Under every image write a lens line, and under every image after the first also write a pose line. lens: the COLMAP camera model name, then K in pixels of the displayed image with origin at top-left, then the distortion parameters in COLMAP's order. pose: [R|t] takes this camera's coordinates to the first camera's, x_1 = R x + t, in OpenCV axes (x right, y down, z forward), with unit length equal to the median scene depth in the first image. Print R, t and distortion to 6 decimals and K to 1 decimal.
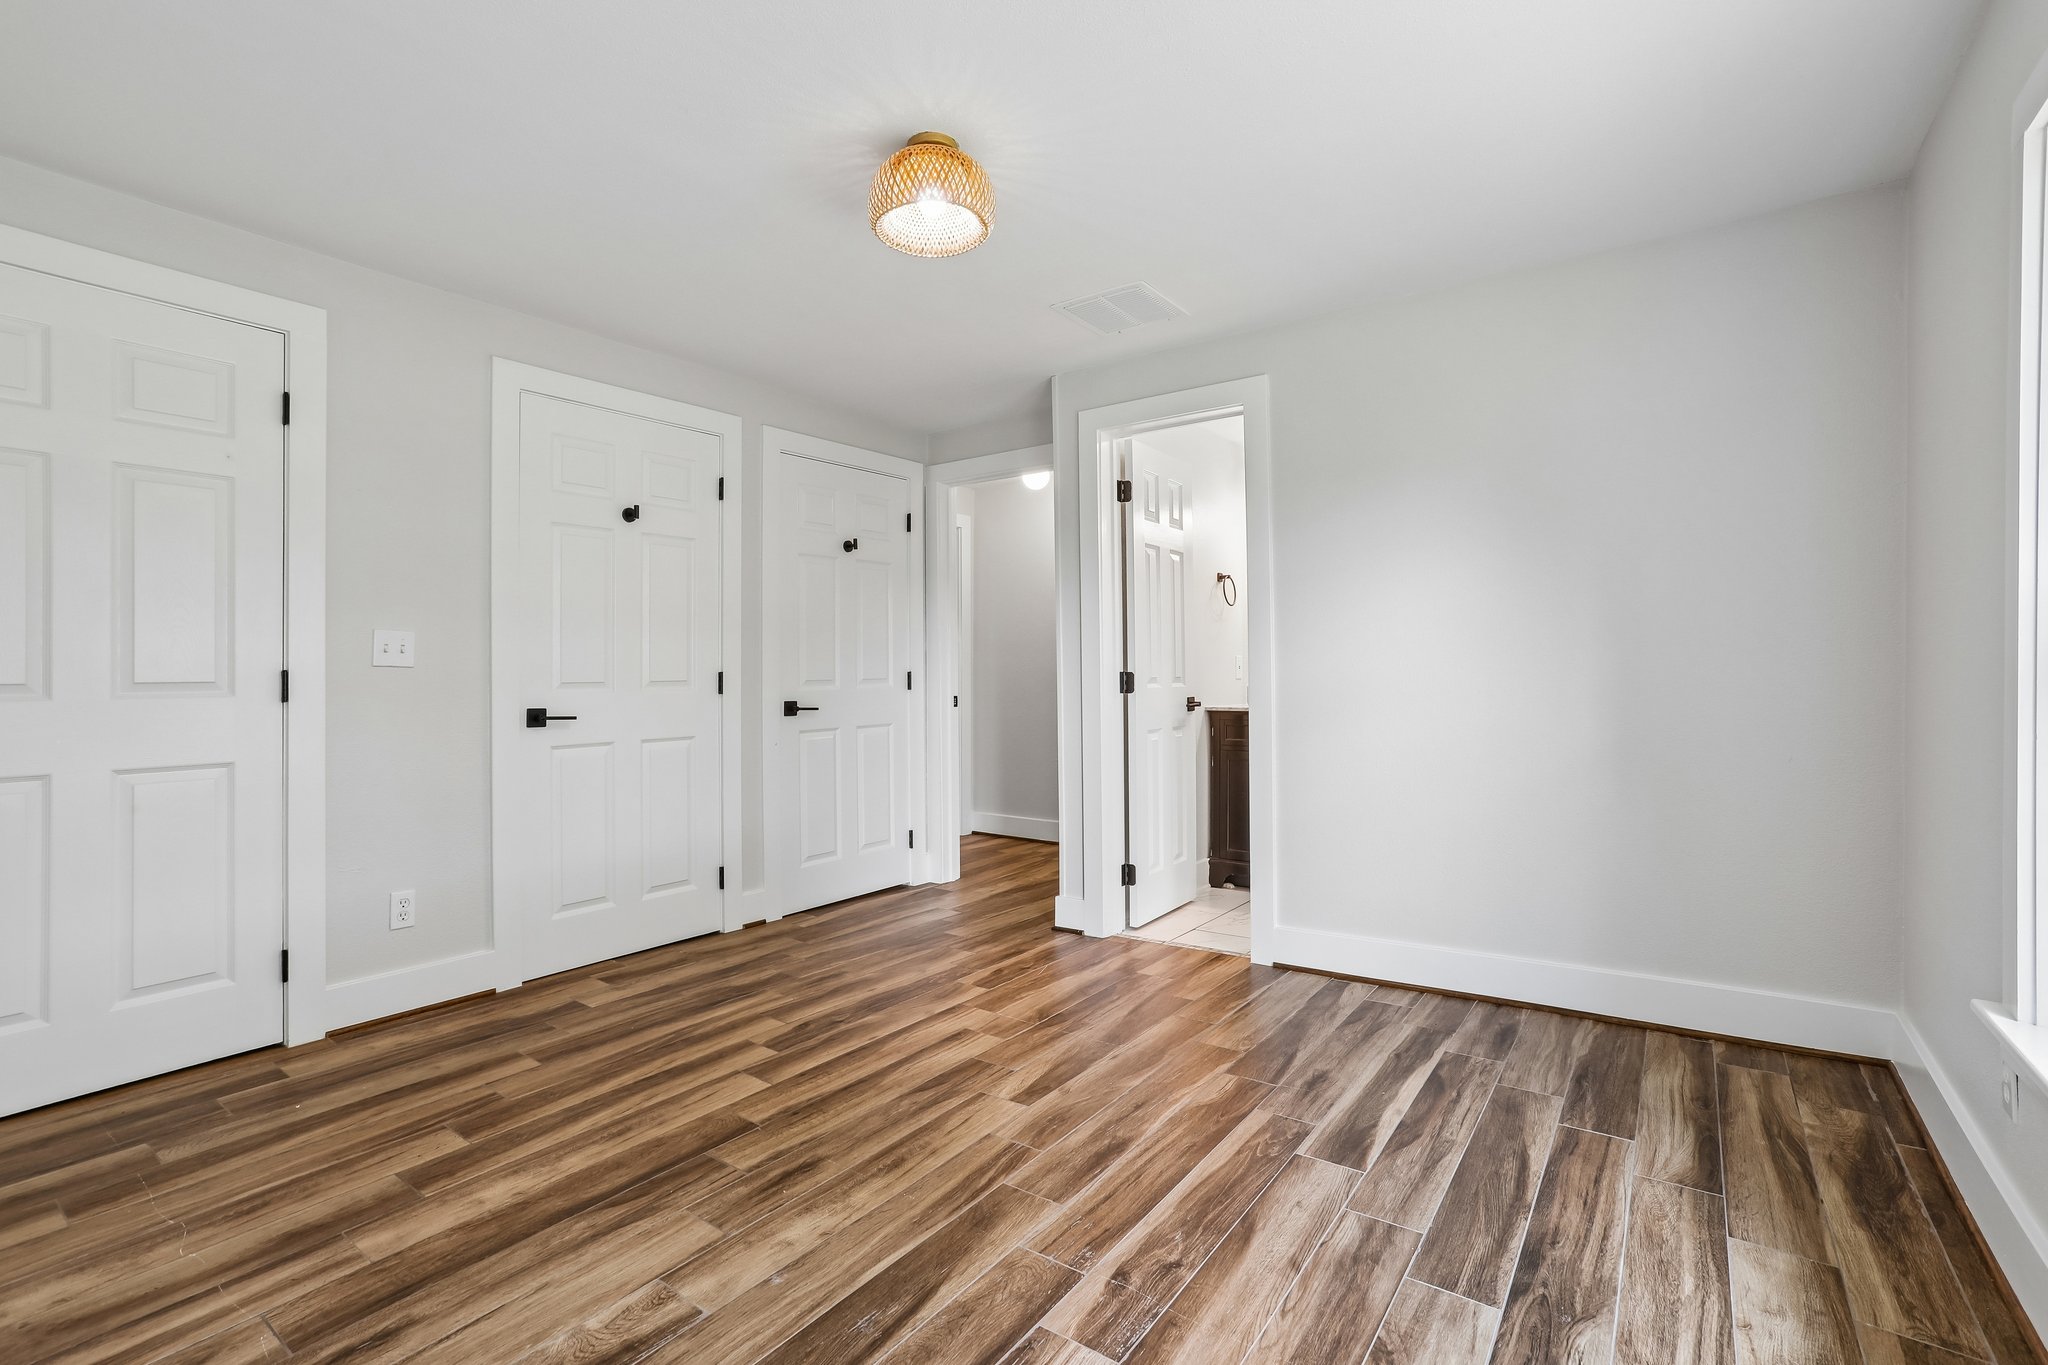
lens RADIAL K [[925.1, 0, 1019.6], [0, 925.1, 680.7], [0, 0, 1]] dist [-0.043879, 0.019914]
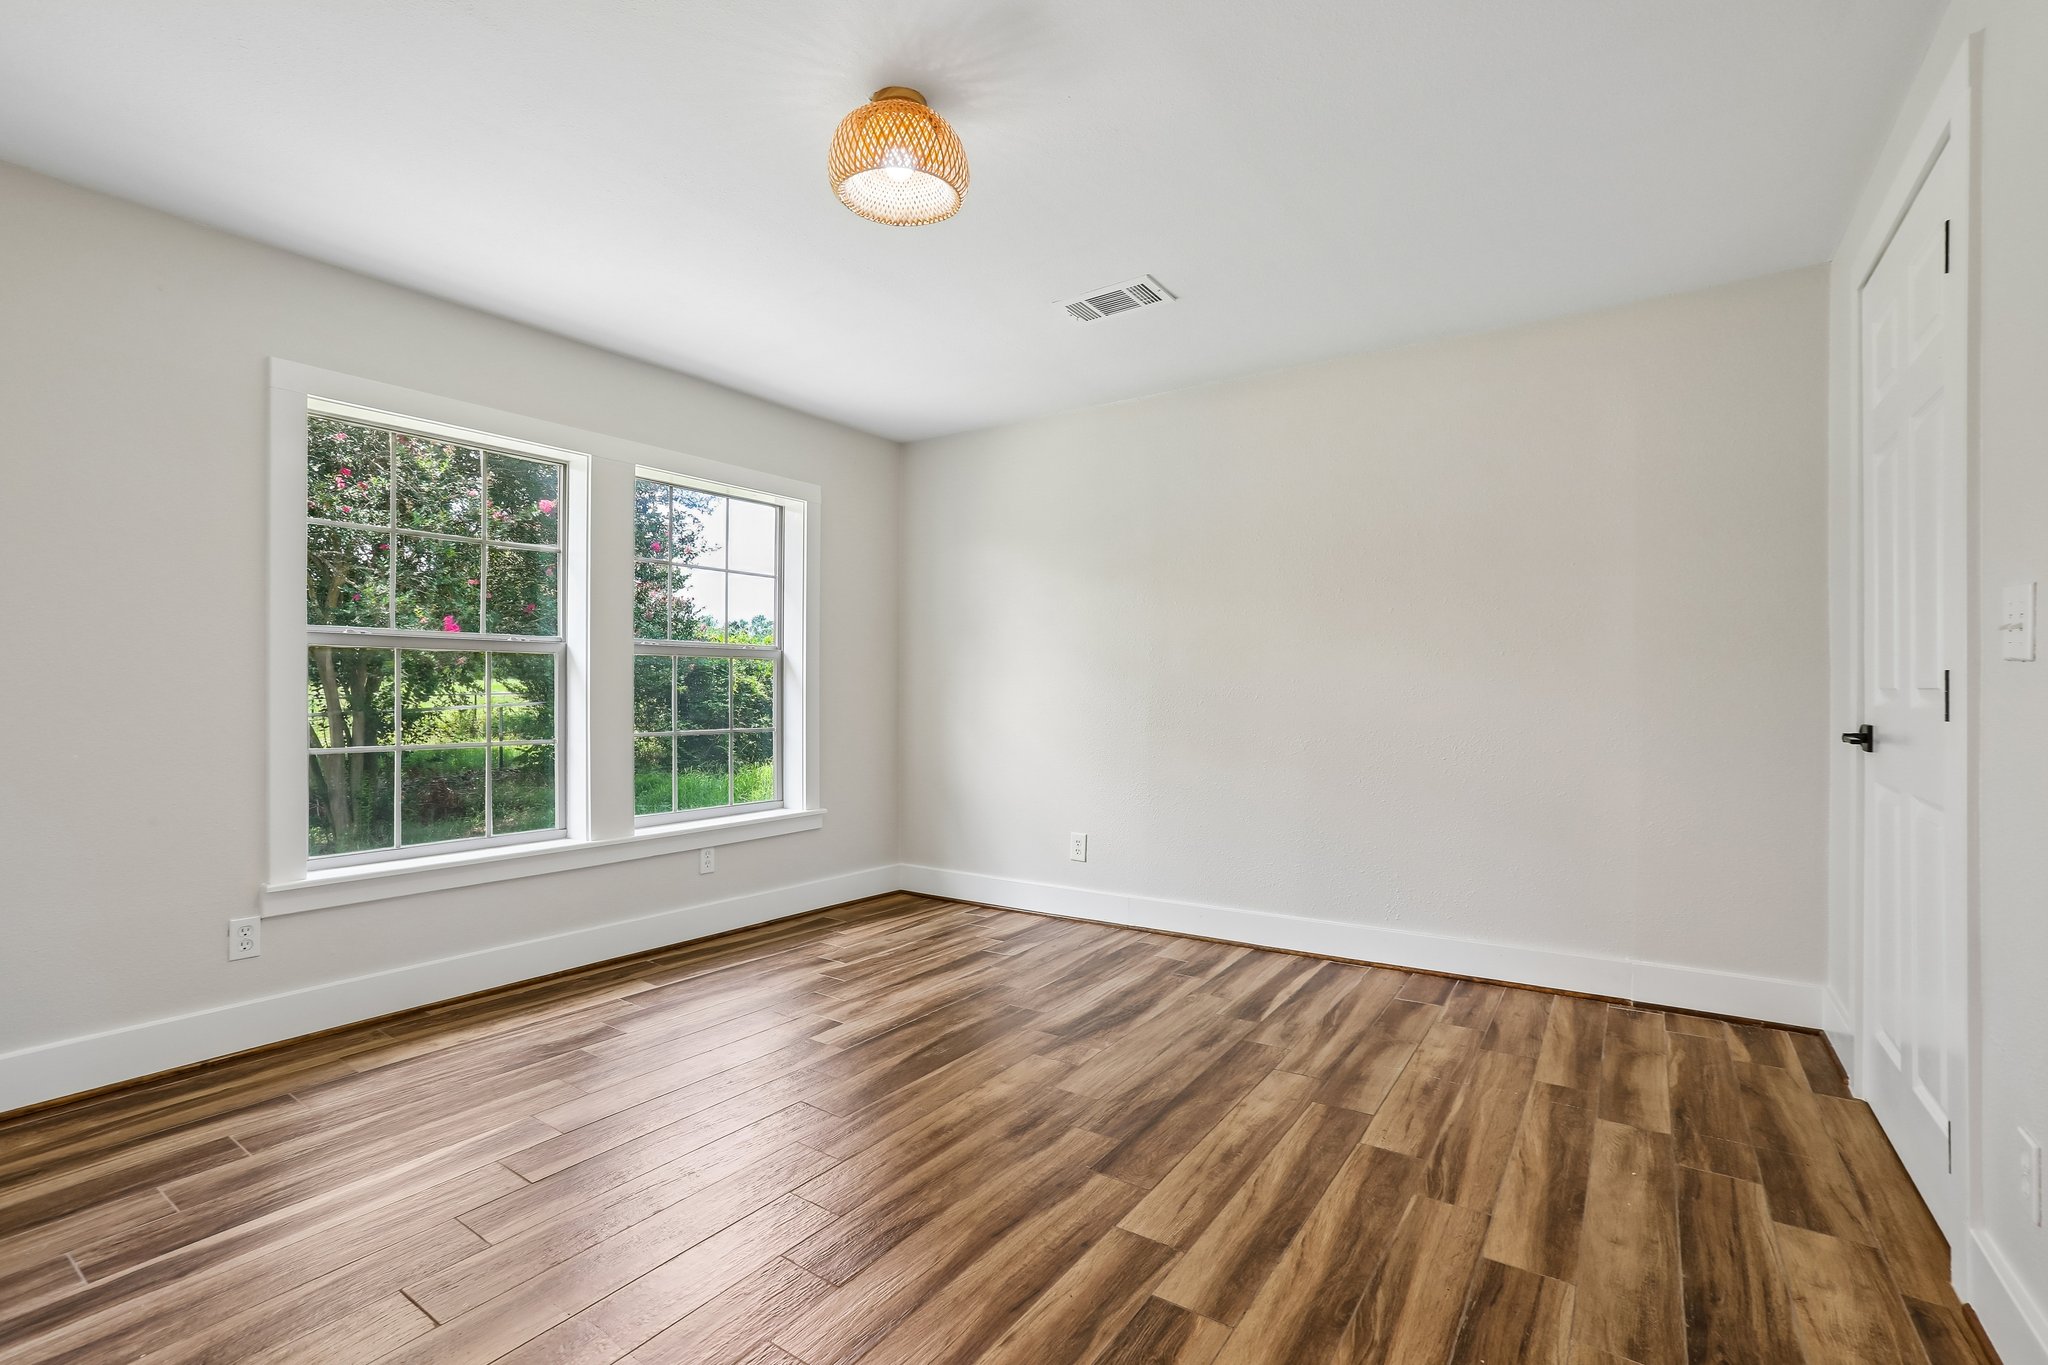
lens RADIAL K [[925.1, 0, 1027.3], [0, 925.1, 679.1], [0, 0, 1]] dist [-0.043879, 0.019914]
pose [[-0.999454, 0.004436, -0.032748, -0.191457], [0.004532, 0.999986, -0.002870, -0.008402], [0.032734, -0.003017, -0.999460, 1.913630]]
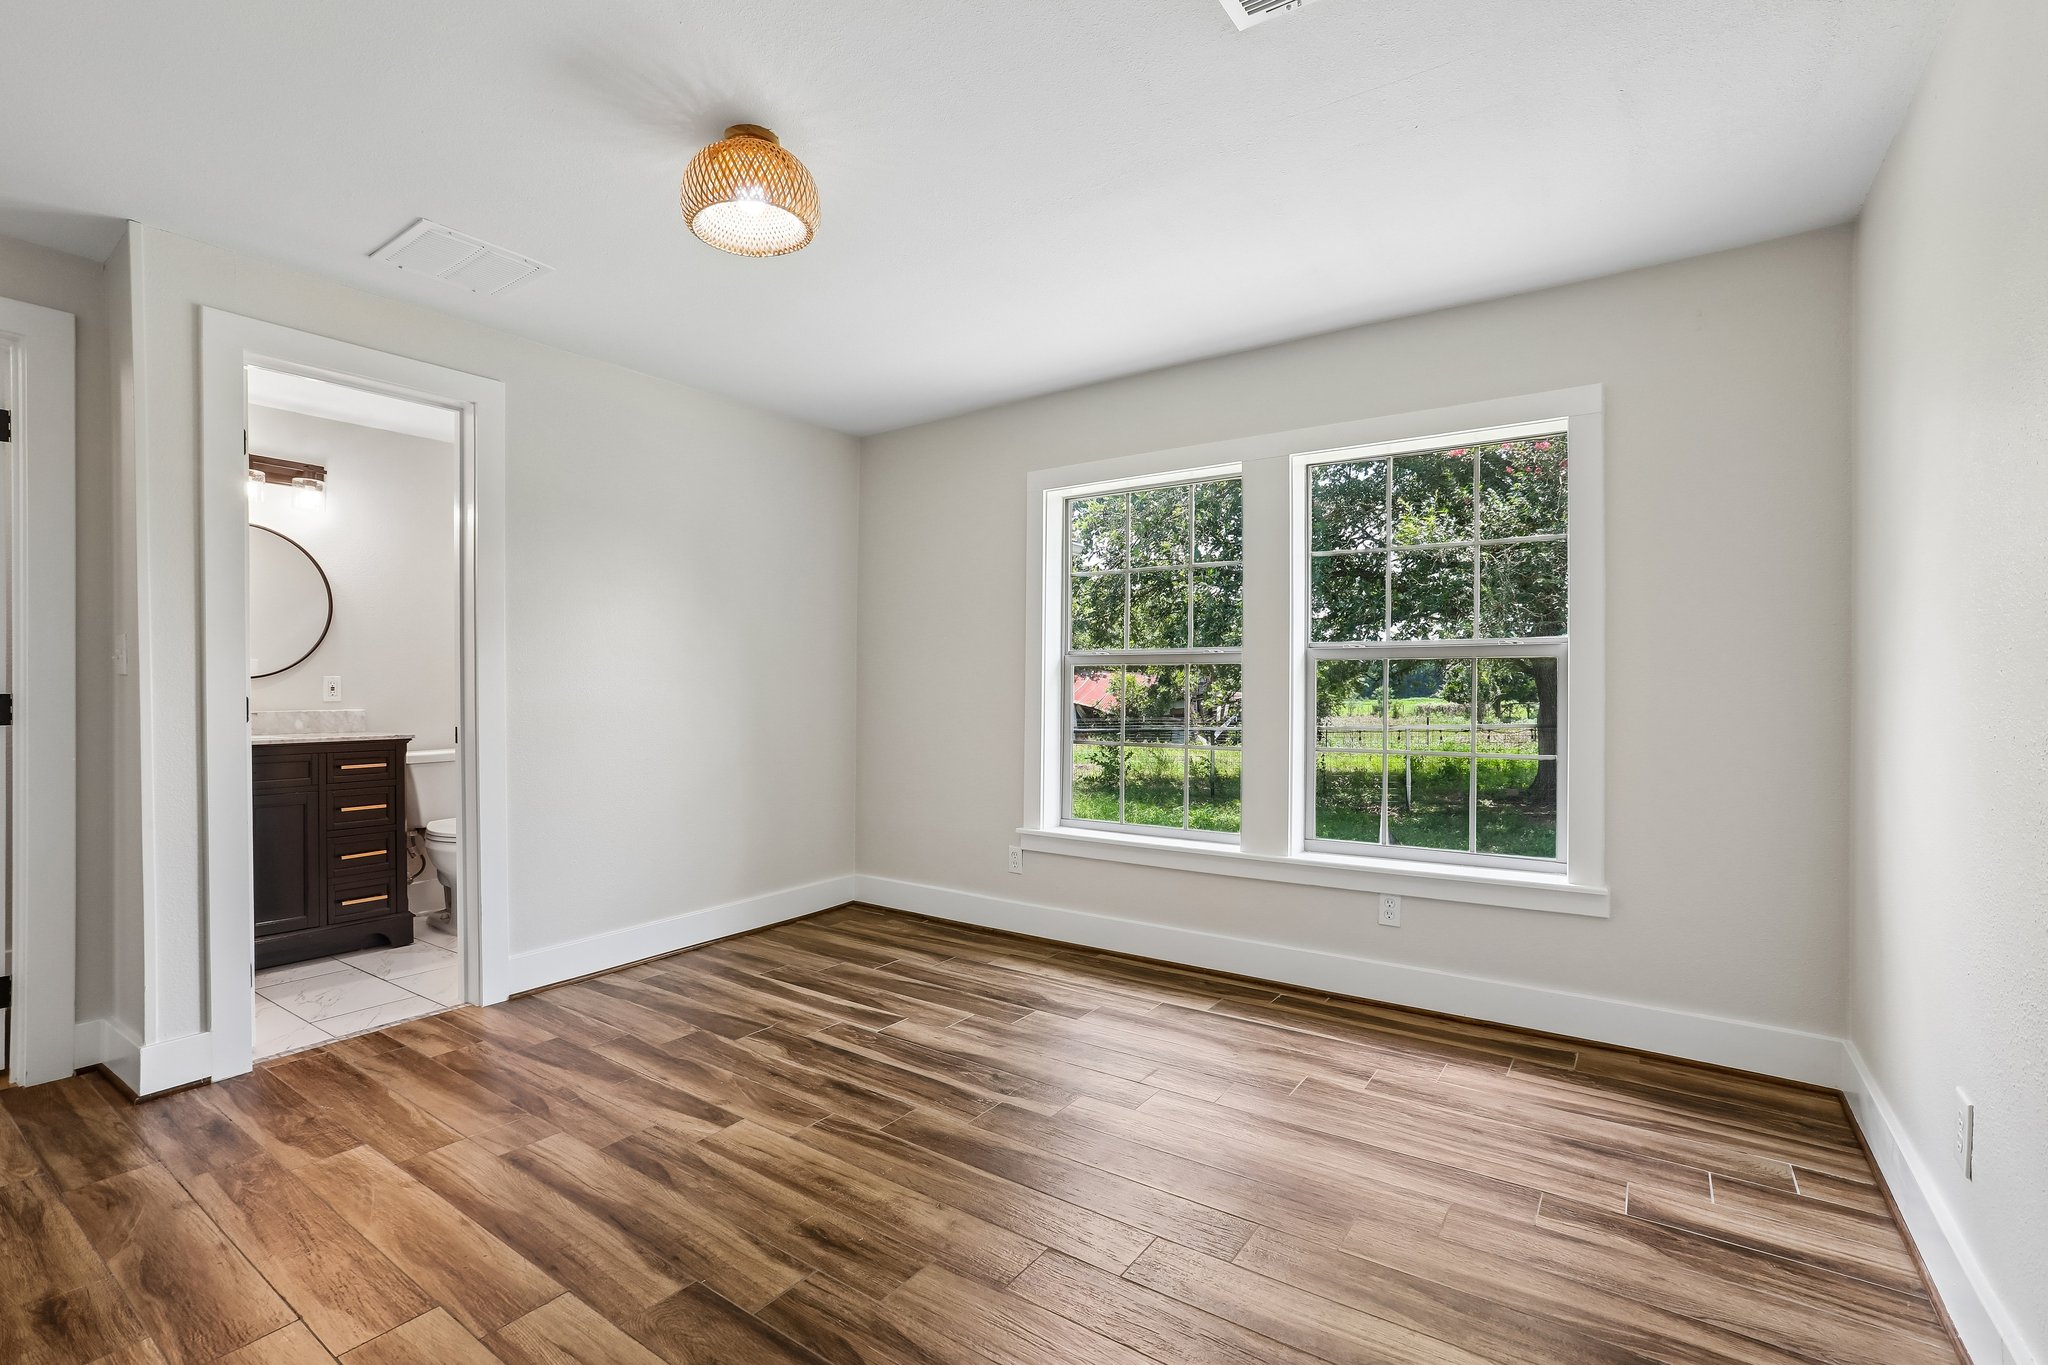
lens RADIAL K [[925.1, 0, 1019.8], [0, 925.1, 689.6], [0, 0, 1]] dist [-0.043879, 0.019914]
pose [[-0.016289, 0.008792, 0.999829, -1.049686], [0.006730, 0.999940, -0.008684, -0.002921], [-0.999845, 0.006588, -0.016347, 0.730840]]
